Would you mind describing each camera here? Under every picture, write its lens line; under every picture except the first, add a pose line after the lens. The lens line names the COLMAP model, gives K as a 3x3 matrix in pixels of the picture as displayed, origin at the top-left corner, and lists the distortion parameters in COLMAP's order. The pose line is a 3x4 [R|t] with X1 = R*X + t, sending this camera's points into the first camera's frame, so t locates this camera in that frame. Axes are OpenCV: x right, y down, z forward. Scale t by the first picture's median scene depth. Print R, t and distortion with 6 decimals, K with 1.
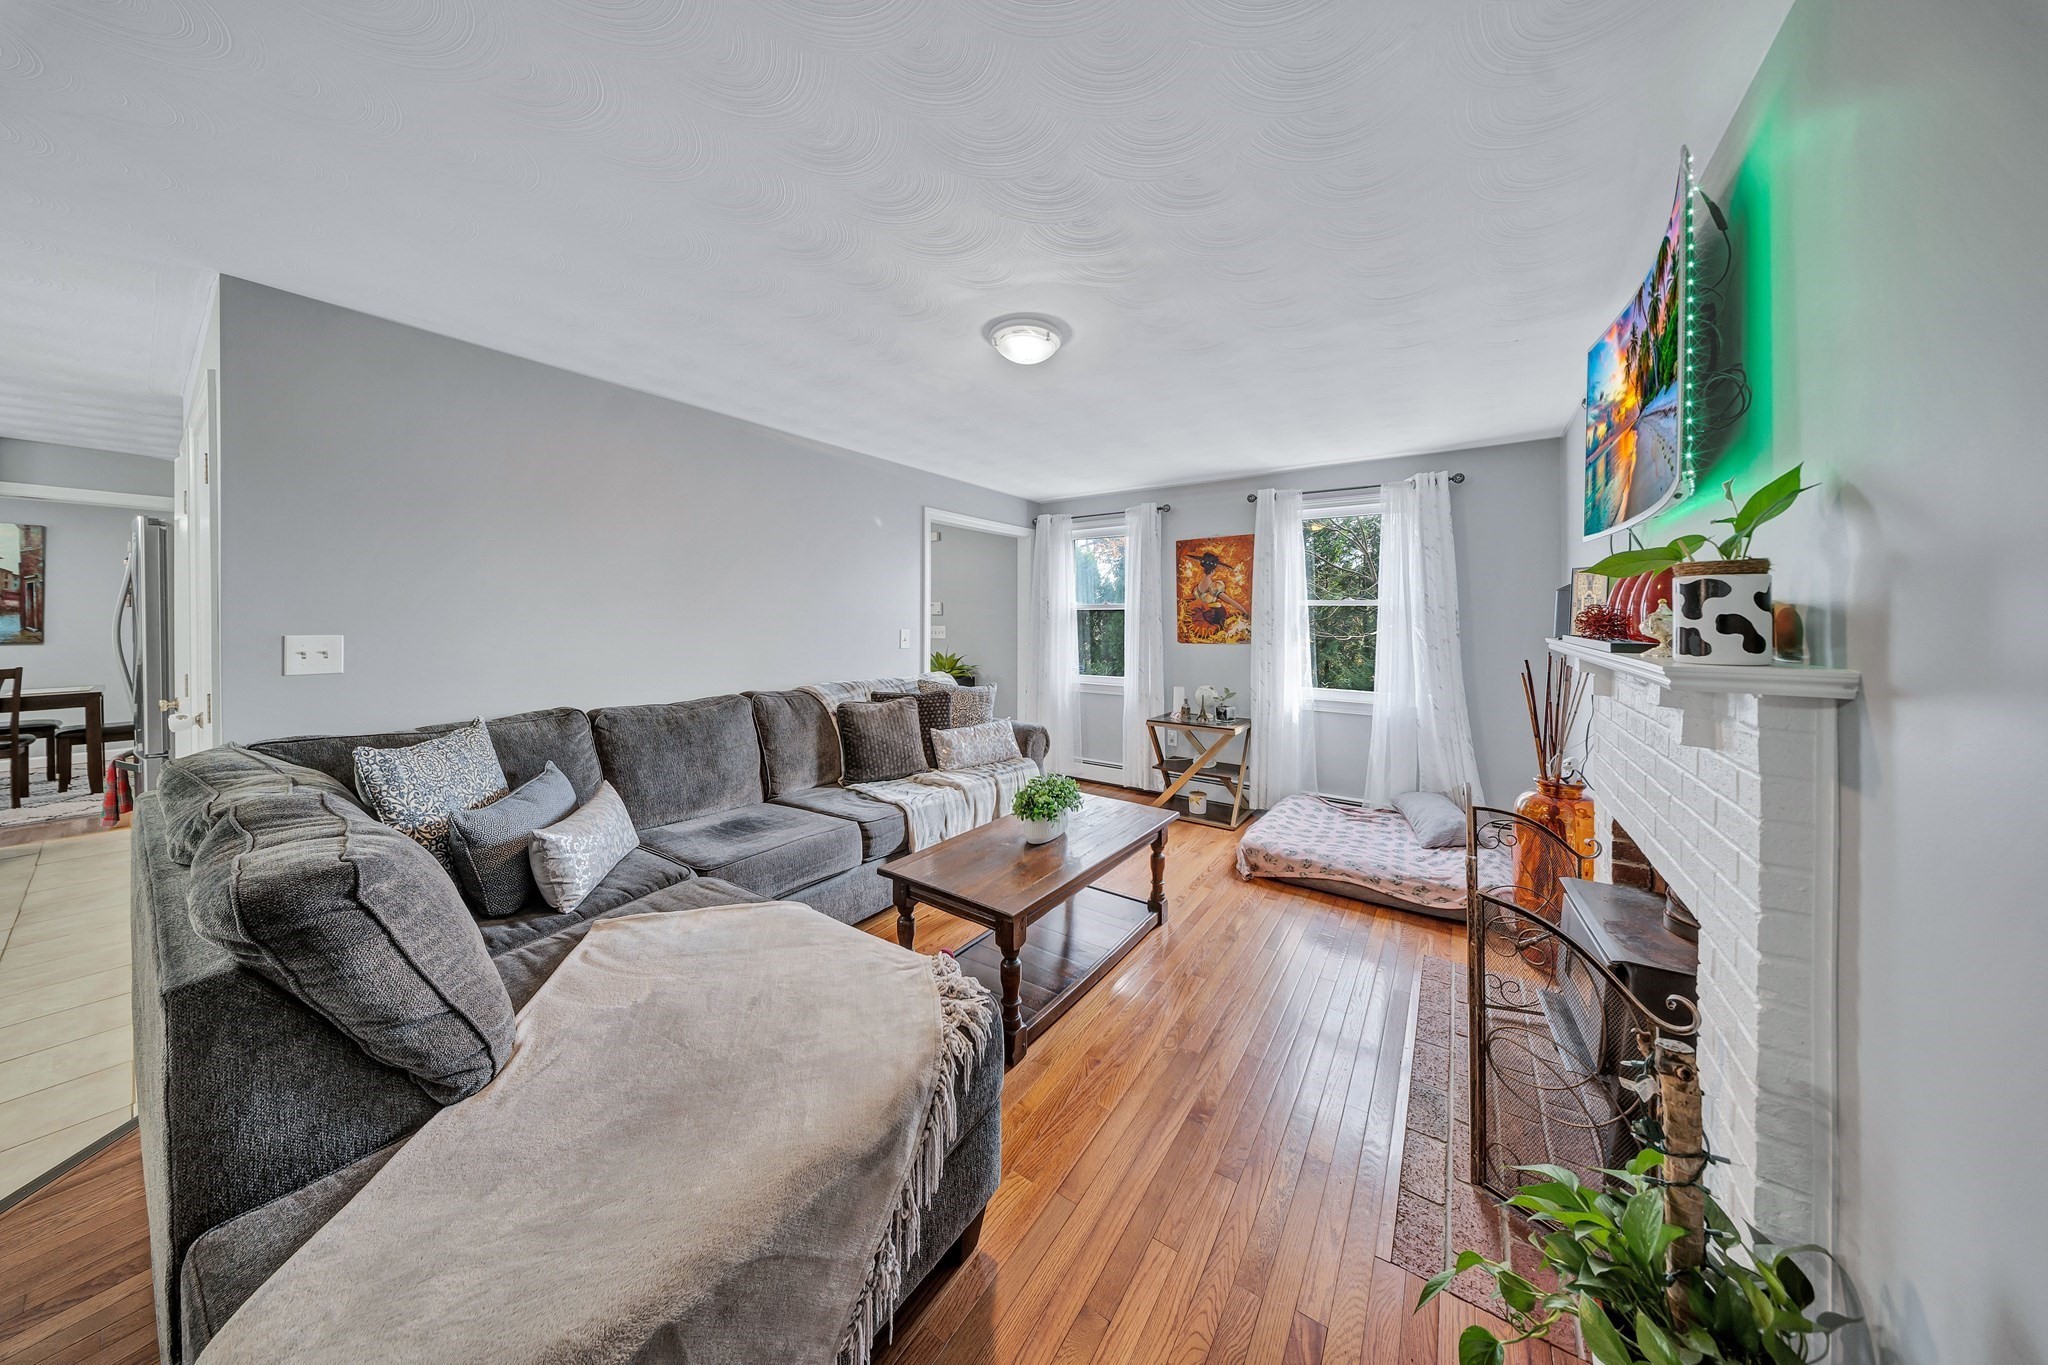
lens RADIAL K [[619.6, 0, 1018.5], [0, 619.6, 636.7], [0, 0, 1]] dist [-0.000068, -0.000025]
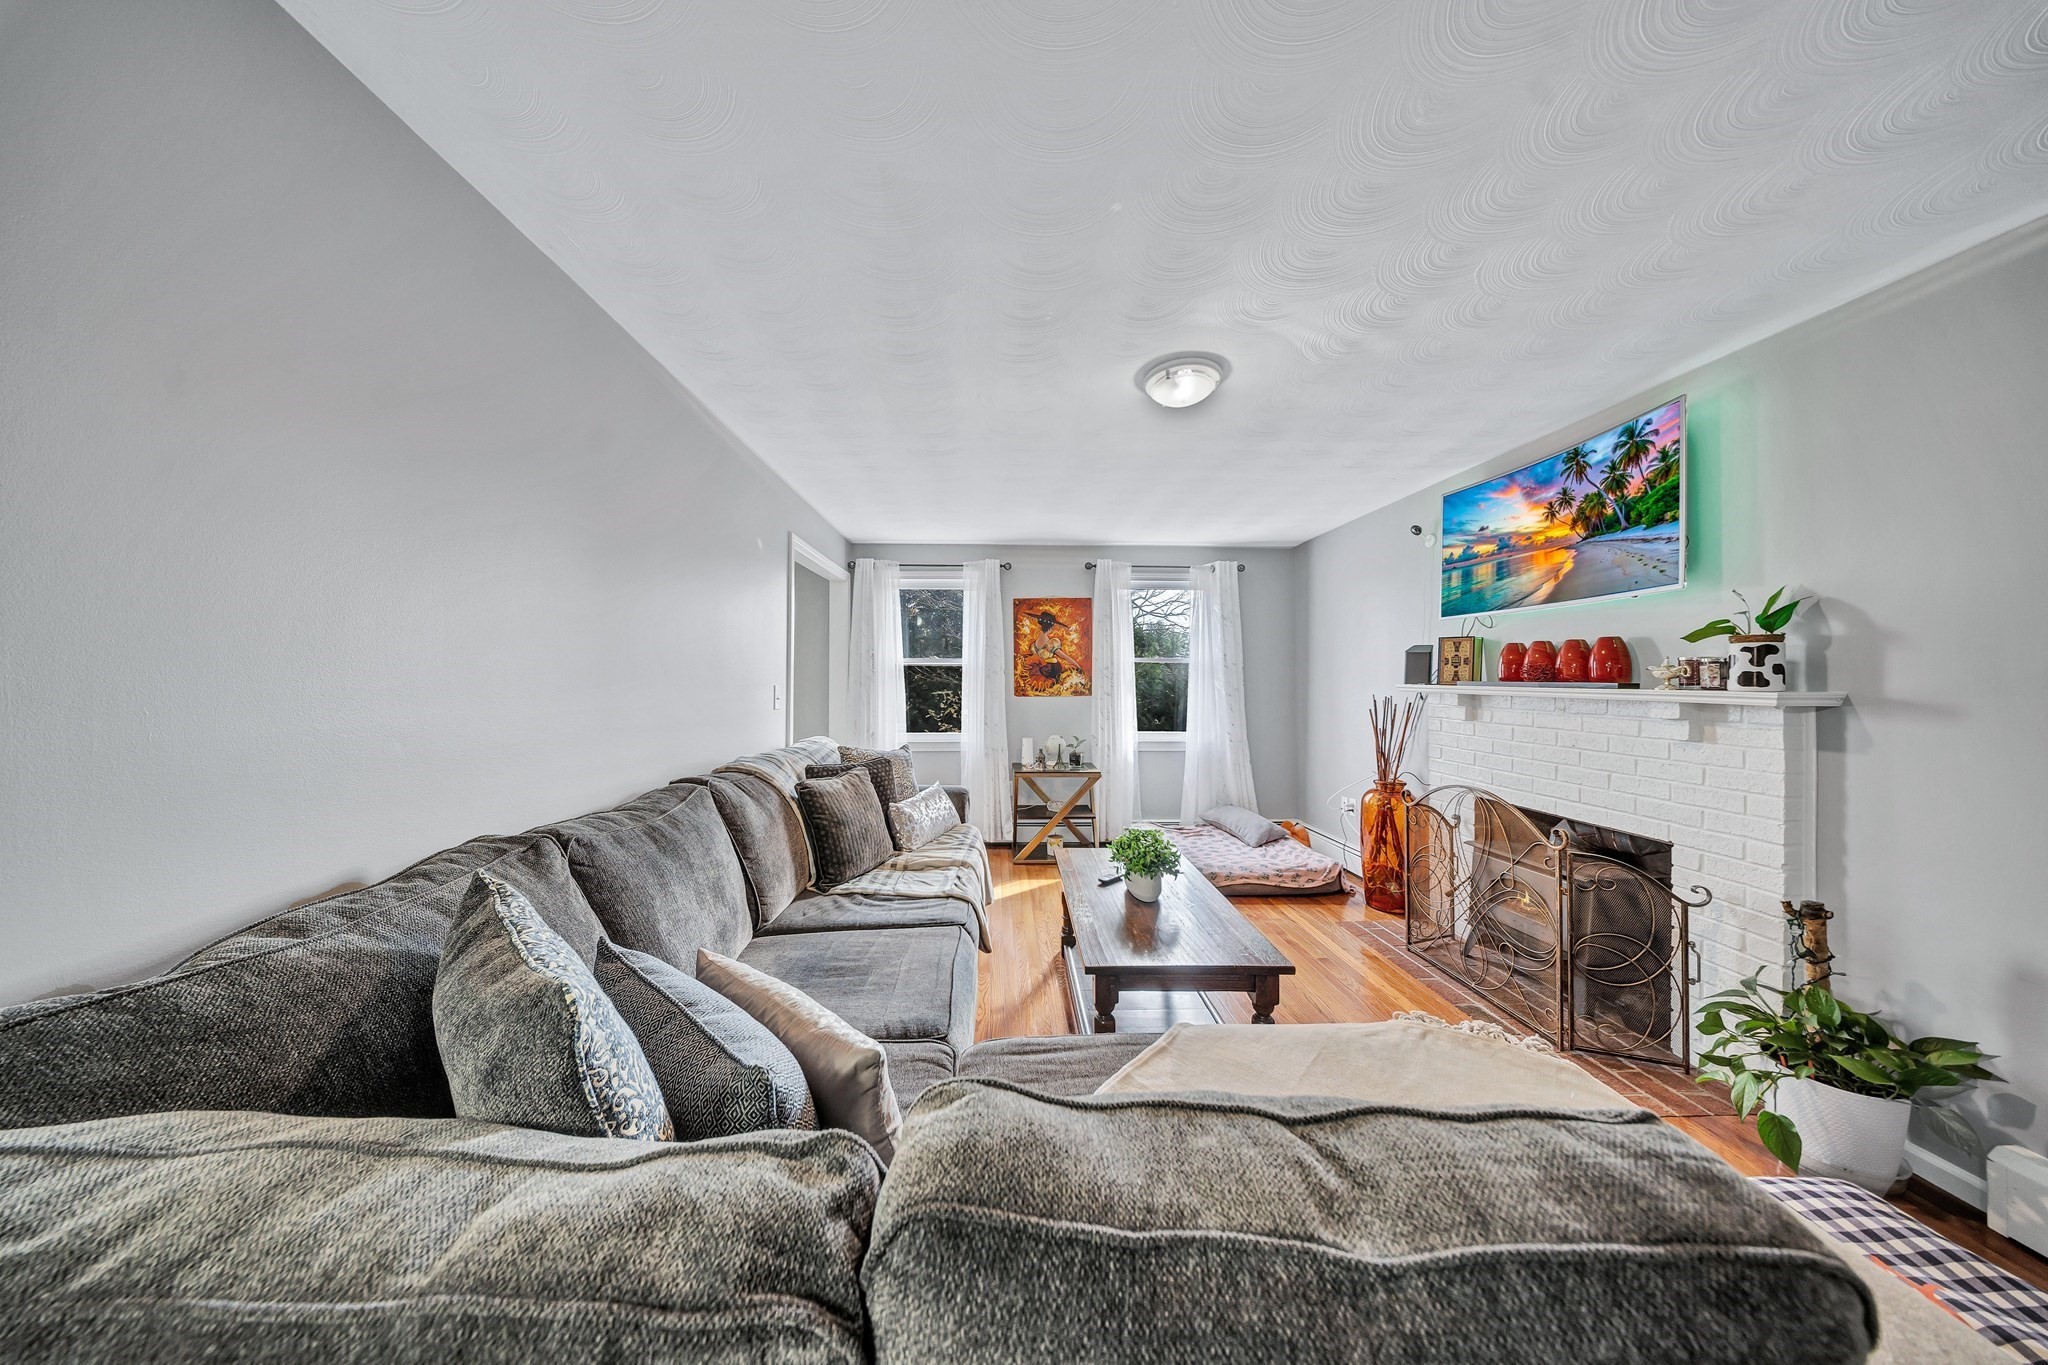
lens RADIAL K [[603.2, 0, 1031.9], [0, 603.2, 689.1], [0, 0, 1]] dist [-0.000054, -0.000033]
pose [[0.808144, -0.011762, 0.588867, -0.354875], [0.016828, 0.999854, -0.003123, 0.001475], [-0.588744, 0.012433, 0.808224, 0.181091]]
